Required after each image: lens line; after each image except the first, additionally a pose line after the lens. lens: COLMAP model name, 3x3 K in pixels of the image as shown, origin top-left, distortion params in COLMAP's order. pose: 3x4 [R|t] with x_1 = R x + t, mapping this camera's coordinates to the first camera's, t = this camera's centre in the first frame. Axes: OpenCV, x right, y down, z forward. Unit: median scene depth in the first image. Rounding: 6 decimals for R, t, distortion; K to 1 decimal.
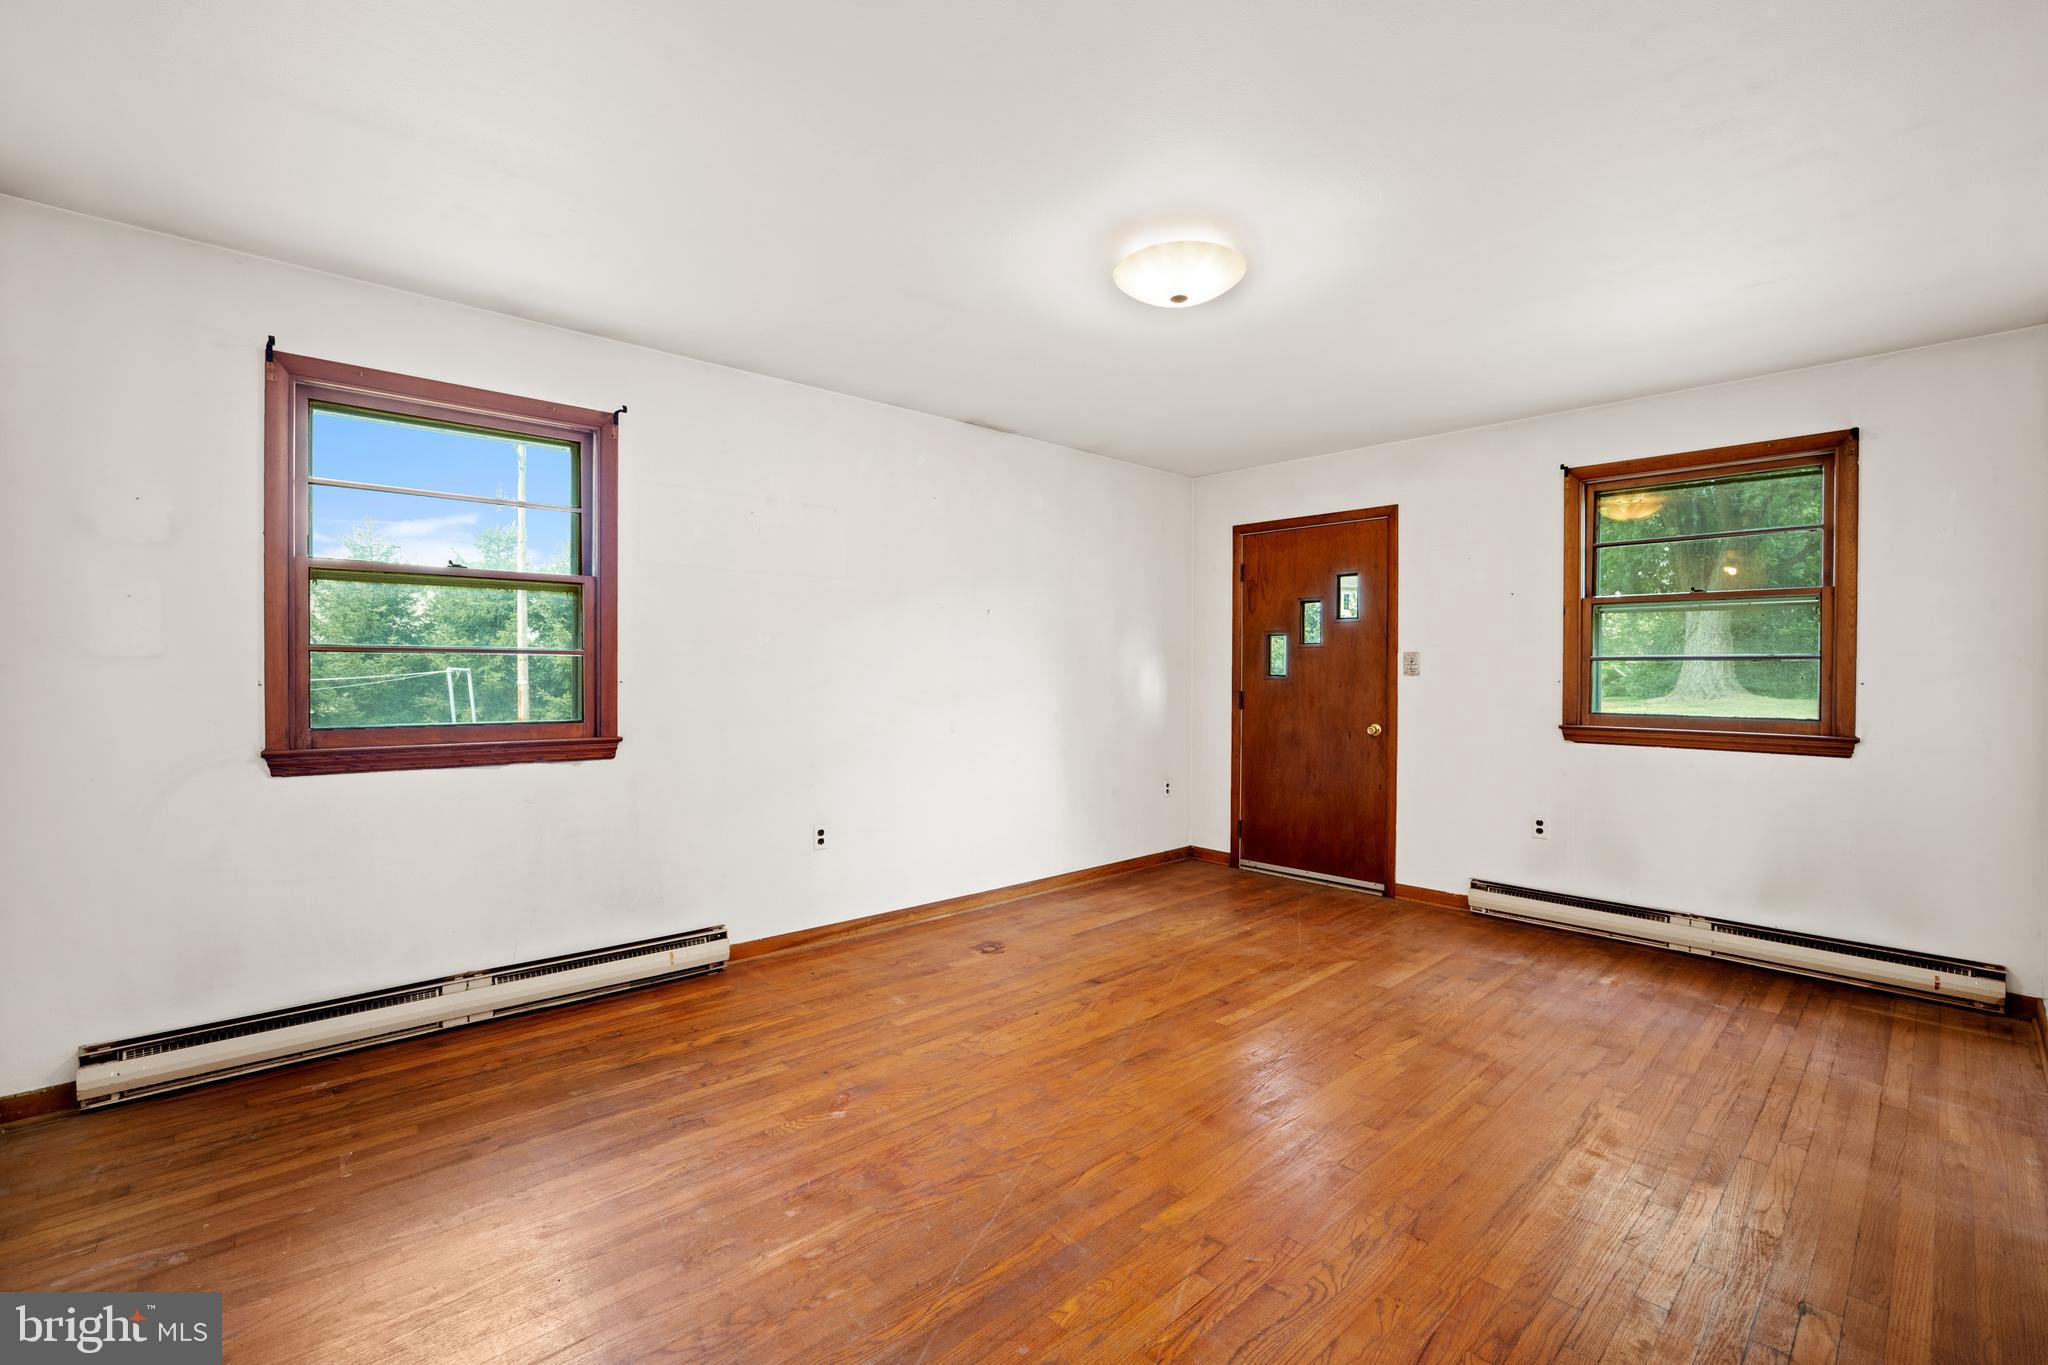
lens RADIAL K [[872.0, 0, 1021.2], [0, 872.0, 670.6], [0, 0, 1]] dist [-0.049923, 0.020300]
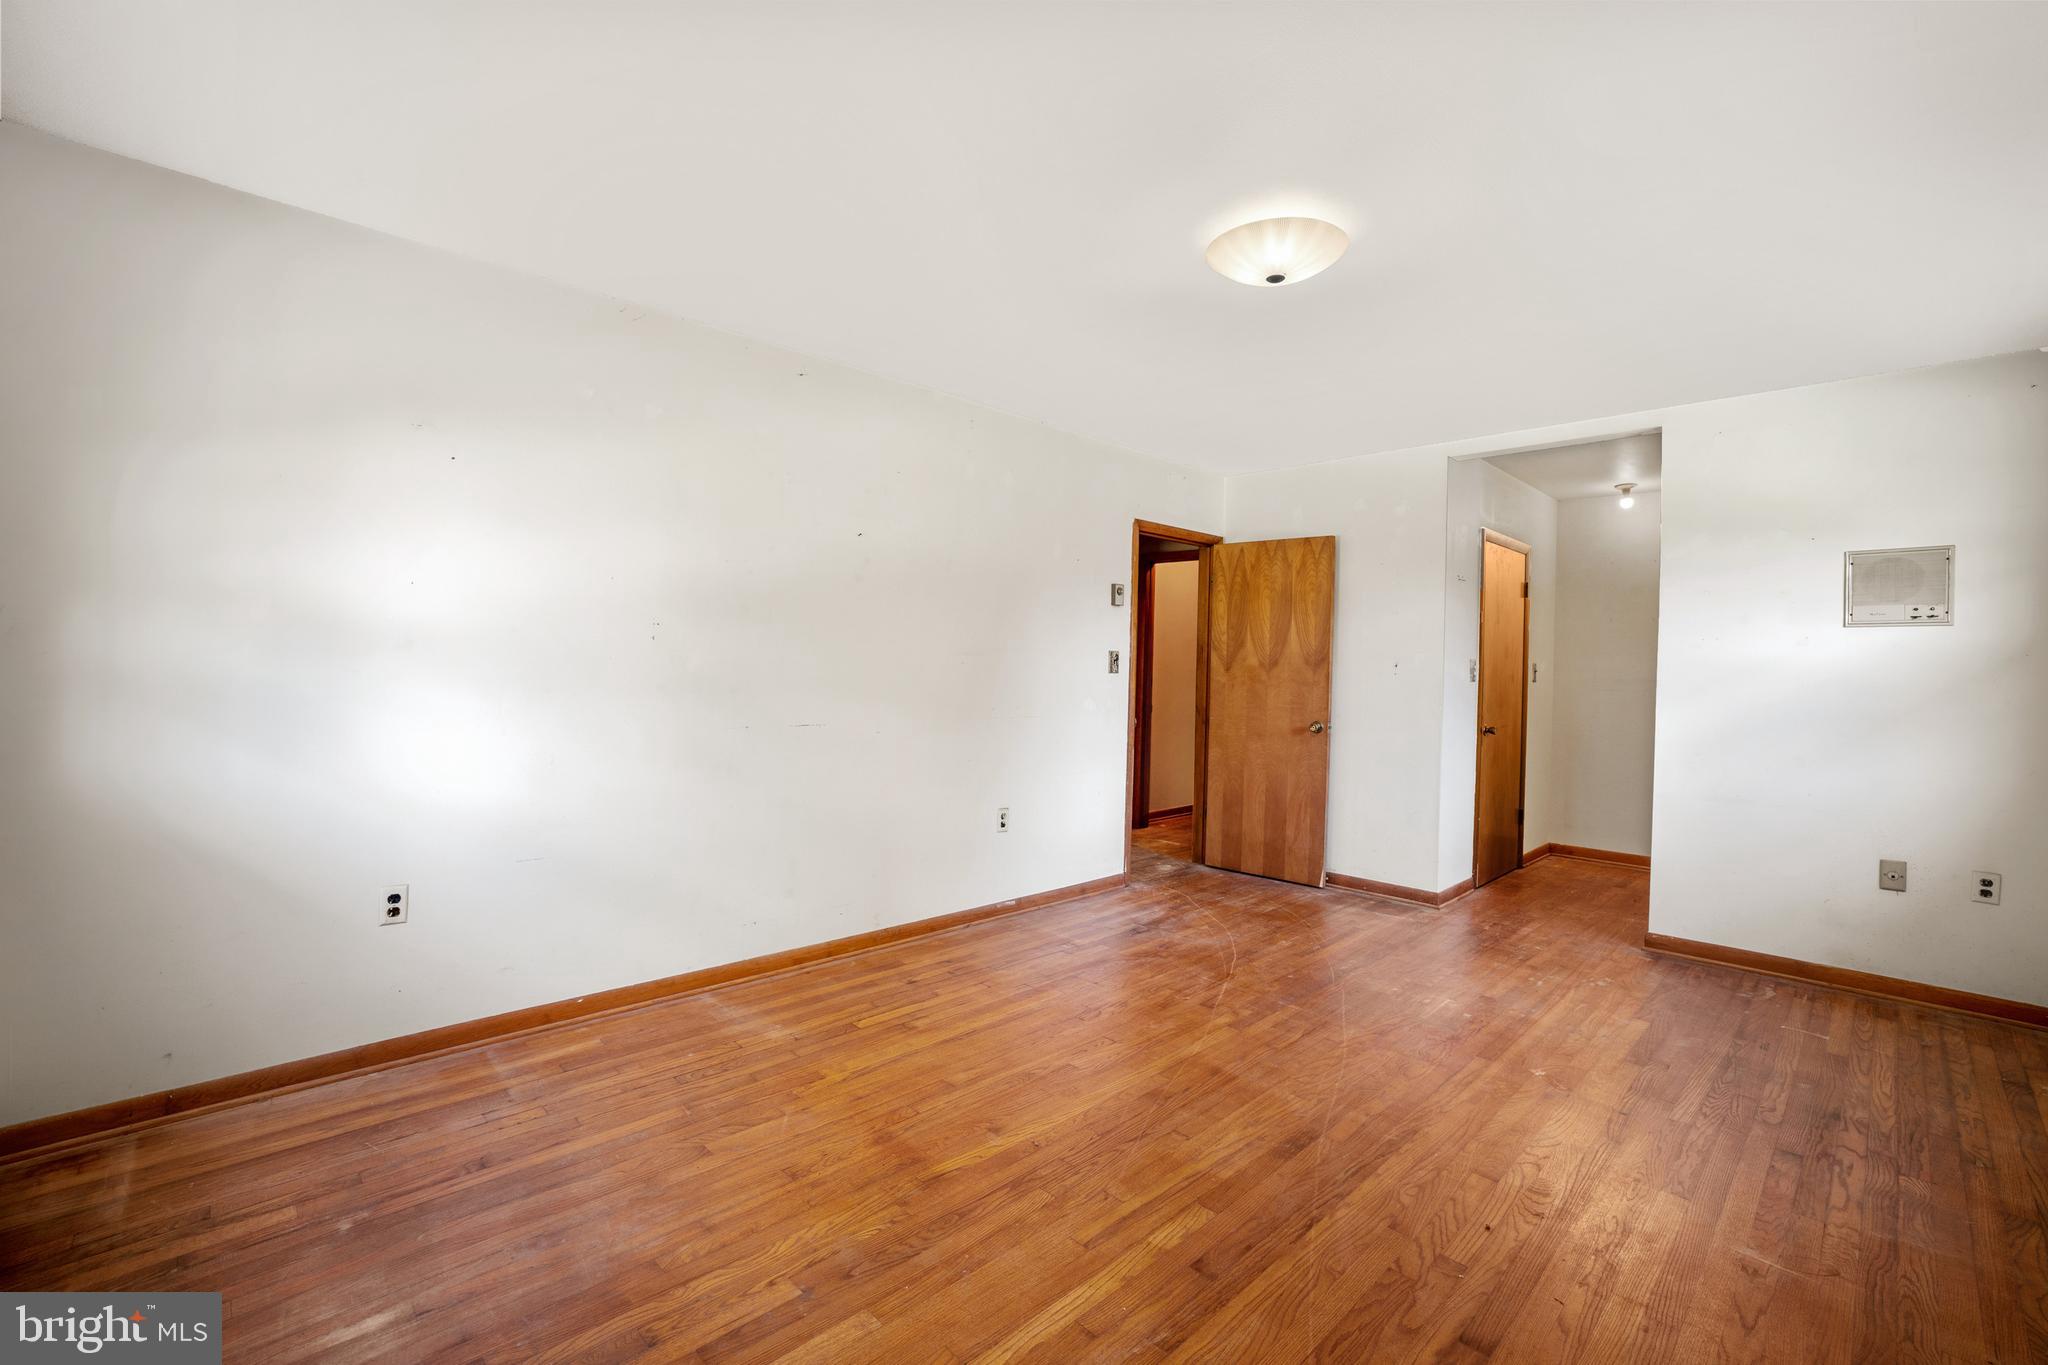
lens RADIAL K [[872.0, 0, 1021.2], [0, 872.0, 670.6], [0, 0, 1]] dist [-0.049923, 0.020300]
pose [[-0.999331, -0.027789, -0.023780, 0.439932], [-0.028018, 0.999564, 0.009351, -0.003563], [0.023510, 0.010011, -0.999673, 1.816381]]
